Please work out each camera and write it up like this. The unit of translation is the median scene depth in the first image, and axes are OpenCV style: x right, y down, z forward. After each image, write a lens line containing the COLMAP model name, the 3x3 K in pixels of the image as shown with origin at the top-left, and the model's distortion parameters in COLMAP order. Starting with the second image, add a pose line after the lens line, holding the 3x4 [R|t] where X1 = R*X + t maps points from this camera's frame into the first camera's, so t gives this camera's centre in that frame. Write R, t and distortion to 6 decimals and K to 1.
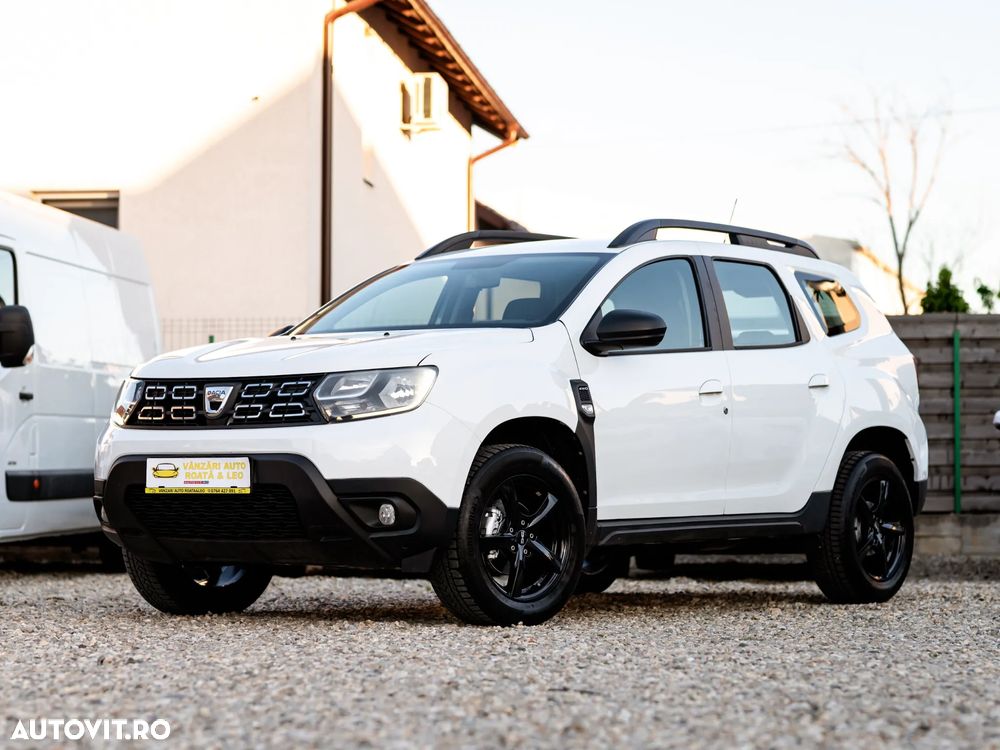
lens RADIAL K [[2921.8, 0, 502.0], [0, 2921.8, 373.8], [0, 0, 1]] dist [0.055719, -0.822579]
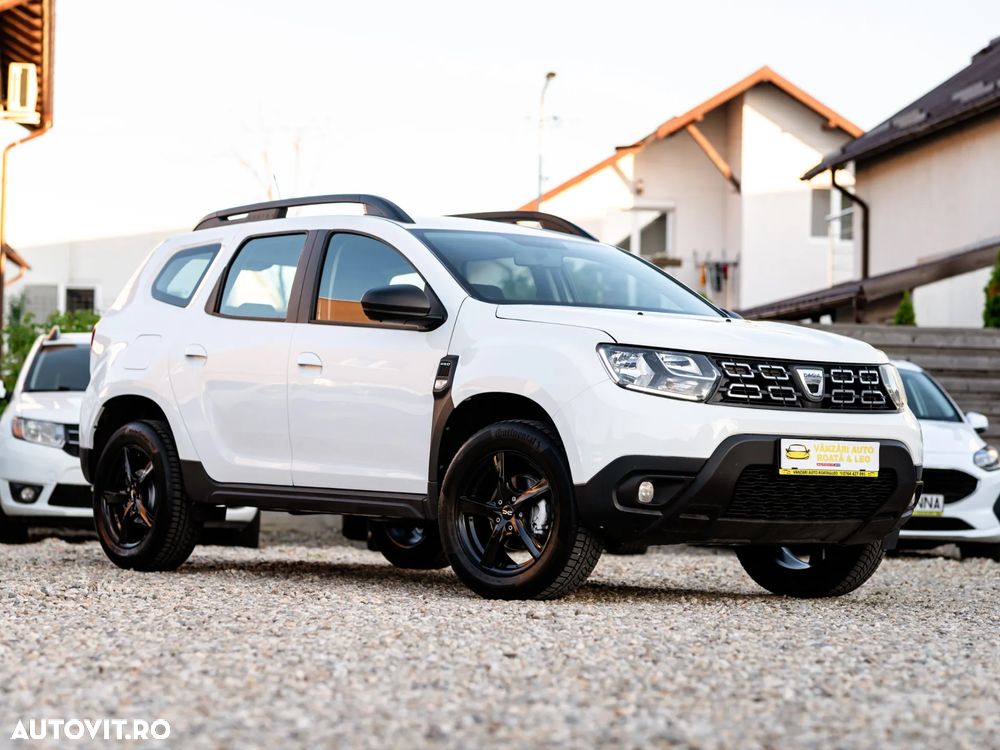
lens RADIAL K [[2784.7, 0, 484.4], [0, 2784.7, 375.0], [0, 0, 1]] dist [0.023597, -0.288912]
pose [[0.958963, 0.033044, 0.281598, -0.294116], [-0.034799, 0.999394, 0.001234, 0.003432], [-0.281386, -0.010983, 0.959532, -0.013088]]
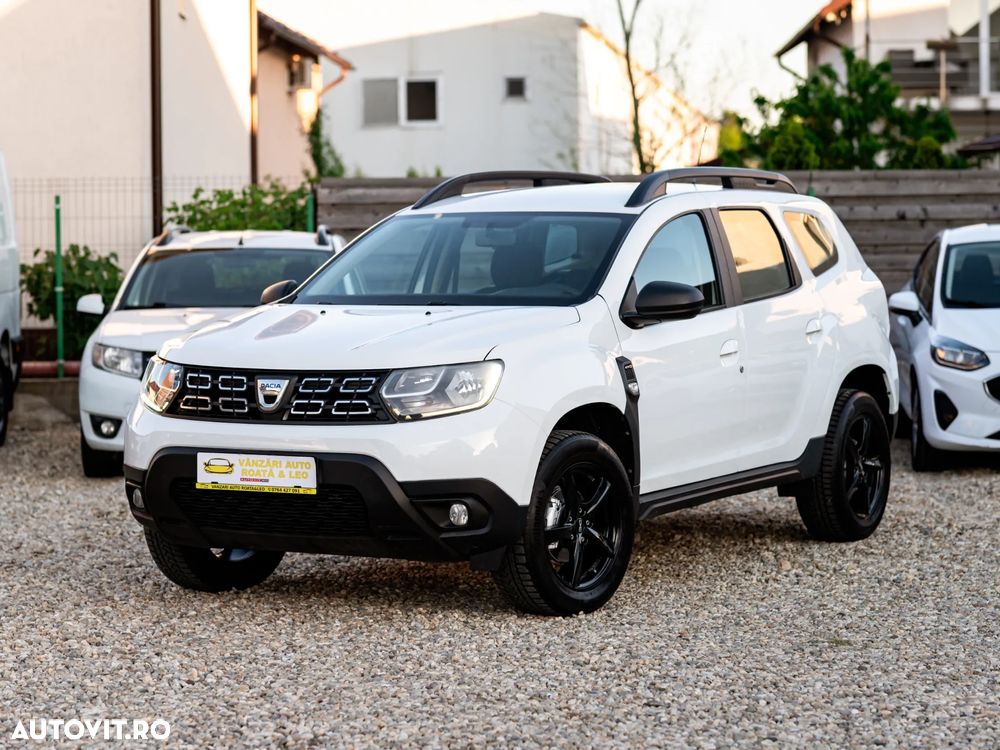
lens RADIAL K [[2899.2, 0, 502.8], [0, 2899.2, 373.0], [0, 0, 1]] dist [0.046390, -0.573541]
pose [[0.992258, -0.015068, 0.123277, -0.116611], [0.003235, 0.995412, 0.095629, -0.074827], [-0.124152, -0.094490, 0.987754, 0.031605]]
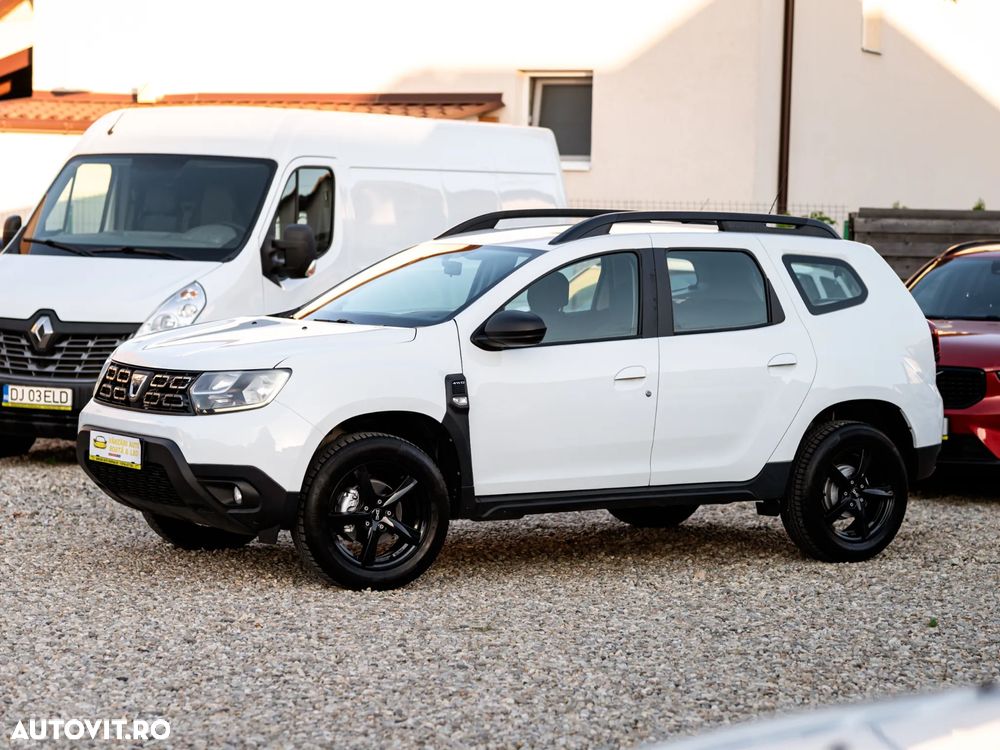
lens RADIAL K [[2921.8, 0, 502.0], [0, 2921.8, 373.8], [0, 0, 1]] dist [0.055719, -0.822579]
pose [[0.936714, 0.043151, -0.347426, 0.379310], [-0.010873, 0.995482, 0.094324, -0.091560], [0.349927, -0.084577, 0.932951, -0.049231]]
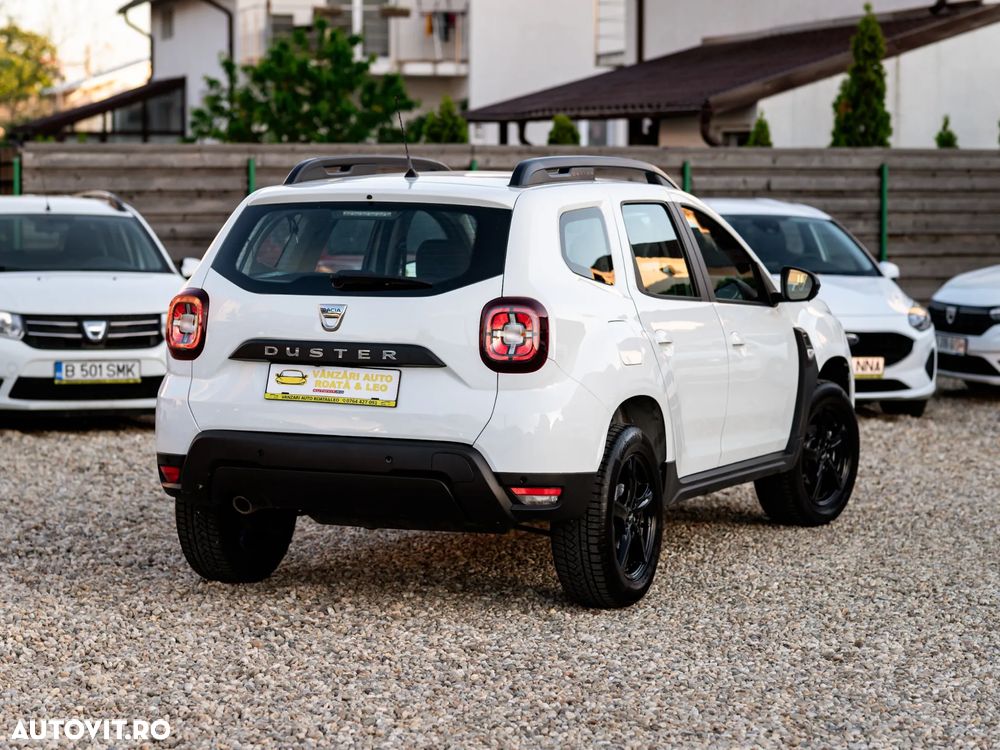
lens RADIAL K [[2881.3, 0, 504.8], [0, 2881.3, 374.5], [0, 0, 1]] dist [0.047519, -0.690994]
pose [[0.900576, -0.025455, 0.433953, -0.484829], [-0.026481, 0.993217, 0.113217, -0.091436], [-0.433892, -0.113452, 0.893793, 0.021598]]
